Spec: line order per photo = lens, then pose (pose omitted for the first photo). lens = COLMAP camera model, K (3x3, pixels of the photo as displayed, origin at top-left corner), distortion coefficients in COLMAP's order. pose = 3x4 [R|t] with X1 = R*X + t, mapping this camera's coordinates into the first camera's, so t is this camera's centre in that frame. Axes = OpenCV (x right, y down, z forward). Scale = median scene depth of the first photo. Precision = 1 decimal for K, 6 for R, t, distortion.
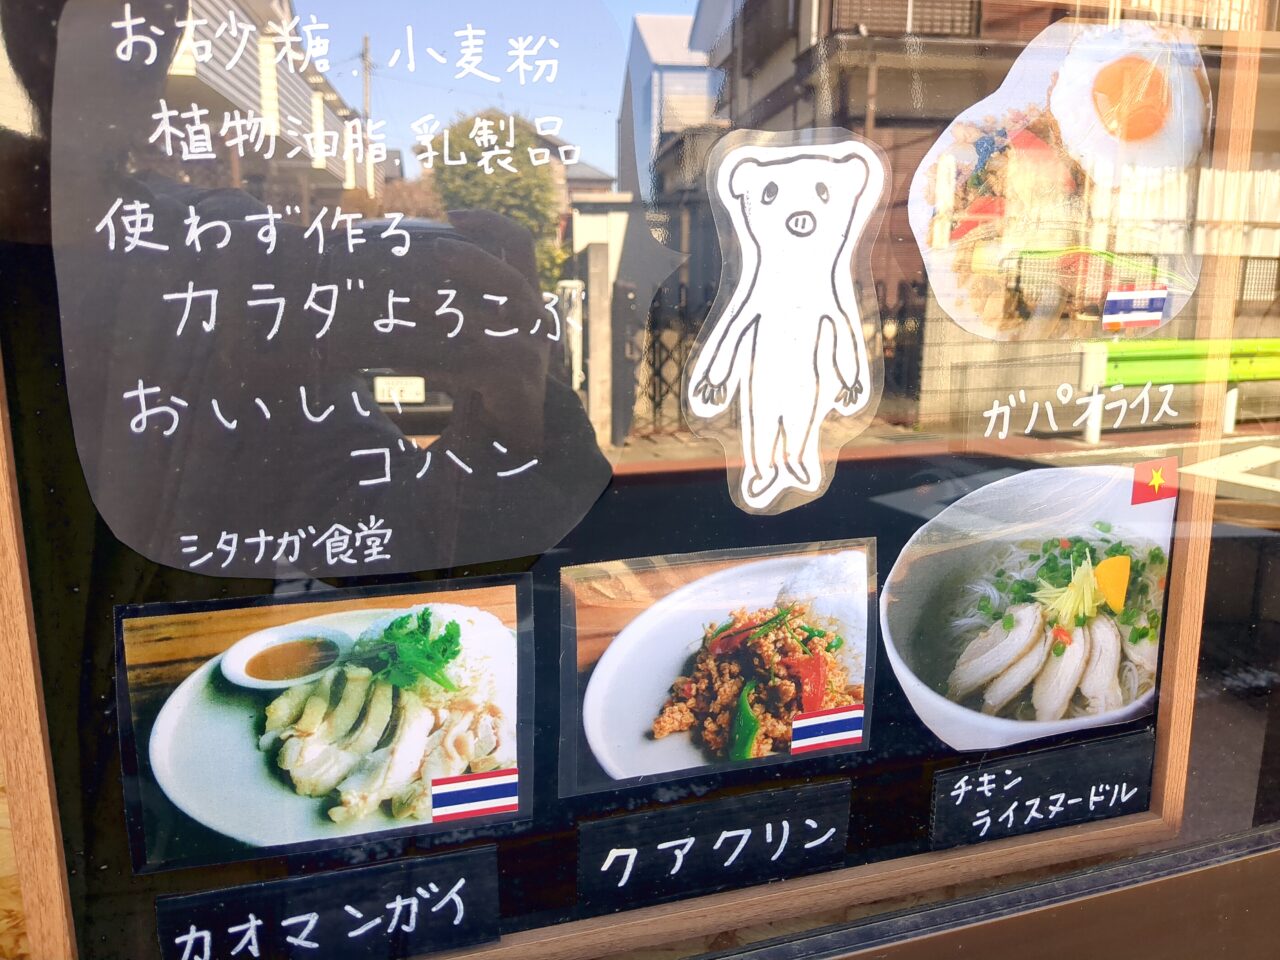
lens RADIAL K [[940.9, 0, 640.0], [0, 940.9, 480.0], [0, 0, 1]] dist [0.002566, 0.000208]
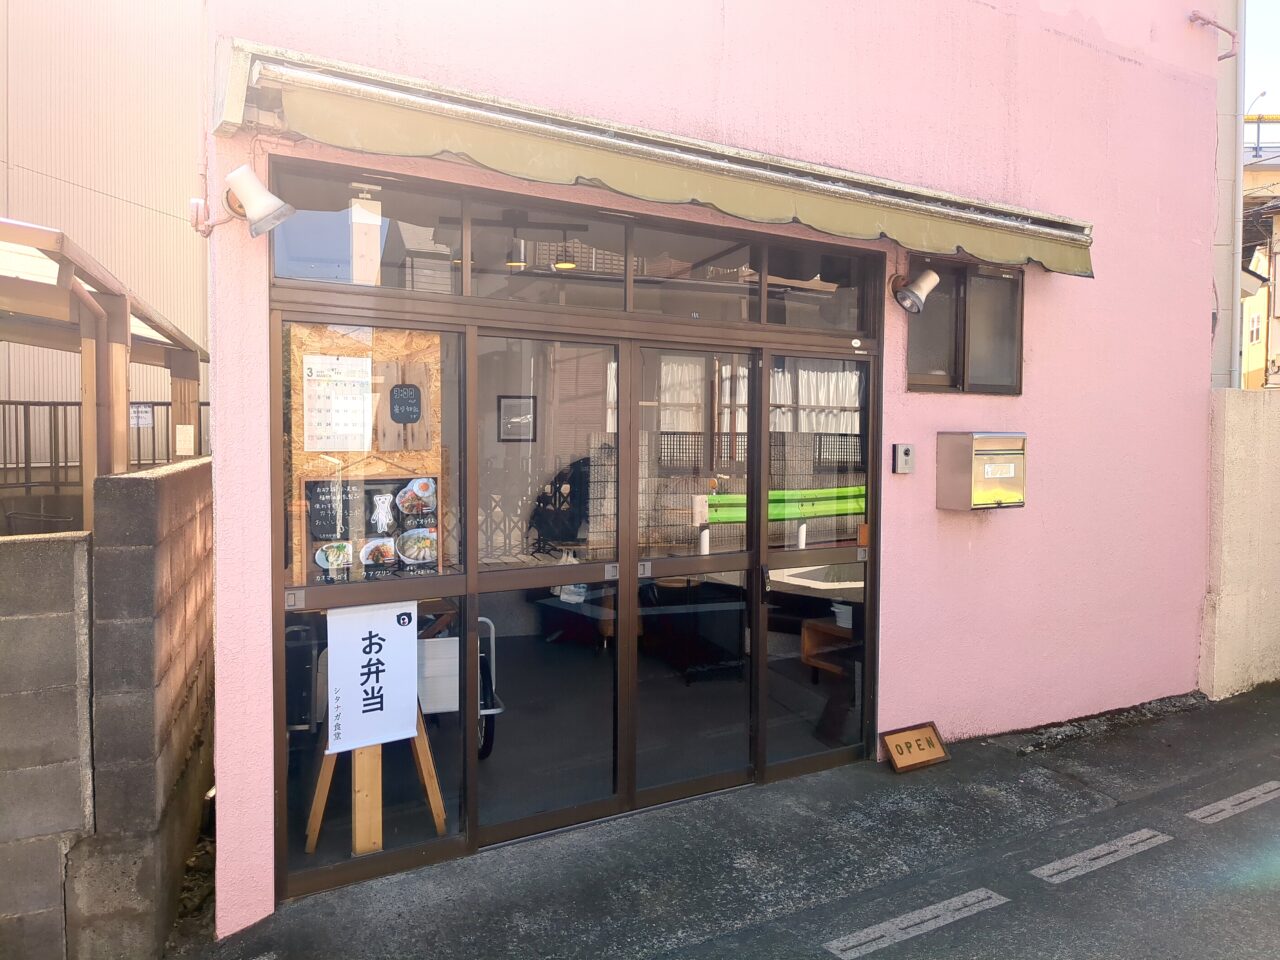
lens RADIAL K [[940.9, 0, 640.0], [0, 940.9, 480.0], [0, 0, 1]] dist [0.002566, 0.000208]
pose [[0.968816, -0.011161, 0.247529, 0.280630], [0.049588, 0.987508, -0.149560, 0.889940], [-0.242767, 0.157171, 0.957268, -7.401477]]
